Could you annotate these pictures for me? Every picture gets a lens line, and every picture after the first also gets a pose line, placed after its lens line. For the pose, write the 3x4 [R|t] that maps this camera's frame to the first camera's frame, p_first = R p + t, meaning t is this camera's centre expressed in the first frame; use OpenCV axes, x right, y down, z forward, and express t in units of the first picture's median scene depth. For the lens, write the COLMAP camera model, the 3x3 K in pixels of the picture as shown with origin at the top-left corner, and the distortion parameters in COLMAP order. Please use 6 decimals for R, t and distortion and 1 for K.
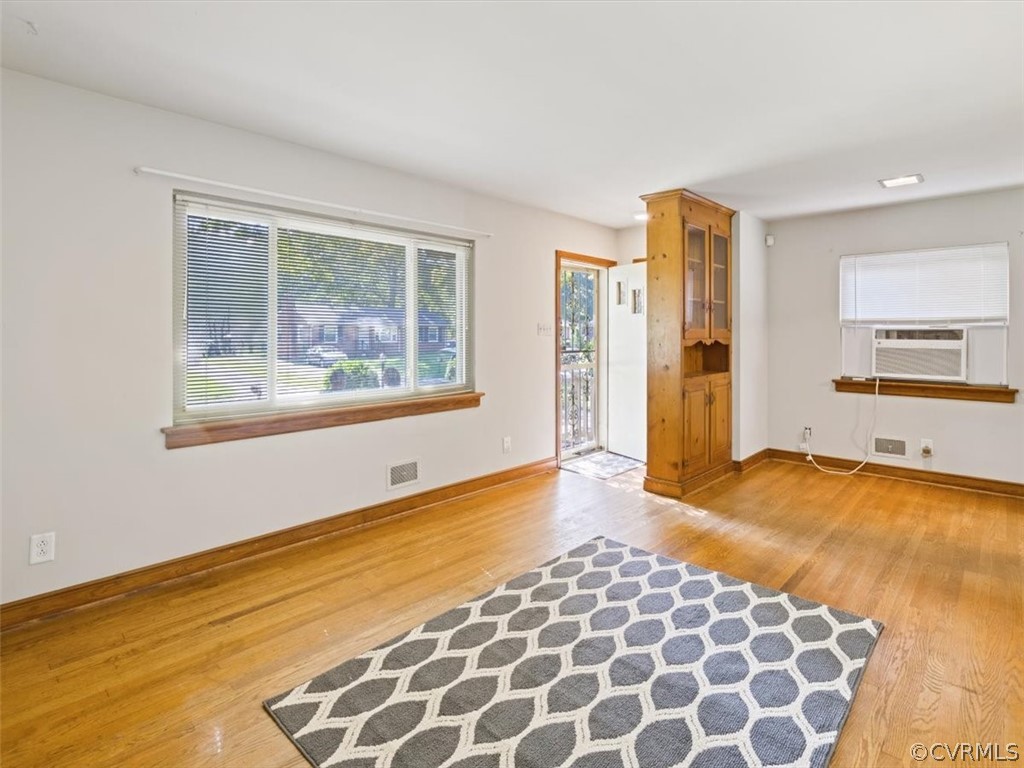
lens RADIAL K [[522.9, 0, 512.7], [0, 522.9, 384.8], [0, 0, 1]] dist [-0.012604, 0.001915]
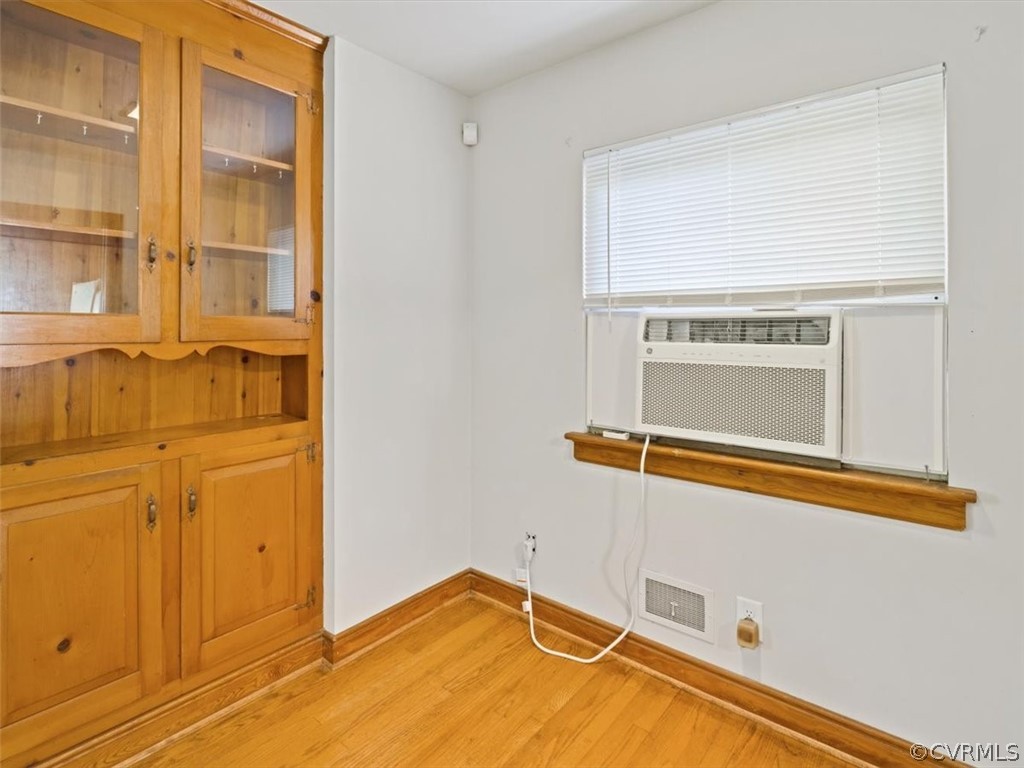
lens RADIAL K [[522.9, 0, 513.0], [0, 522.9, 380.6], [0, 0, 1]] dist [-0.012604, 0.001915]
pose [[0.997570, -0.005050, 0.069487, 0.567228], [0.005087, 0.999987, -0.000350, -0.056914], [-0.069485, 0.000703, 0.997583, 0.594395]]
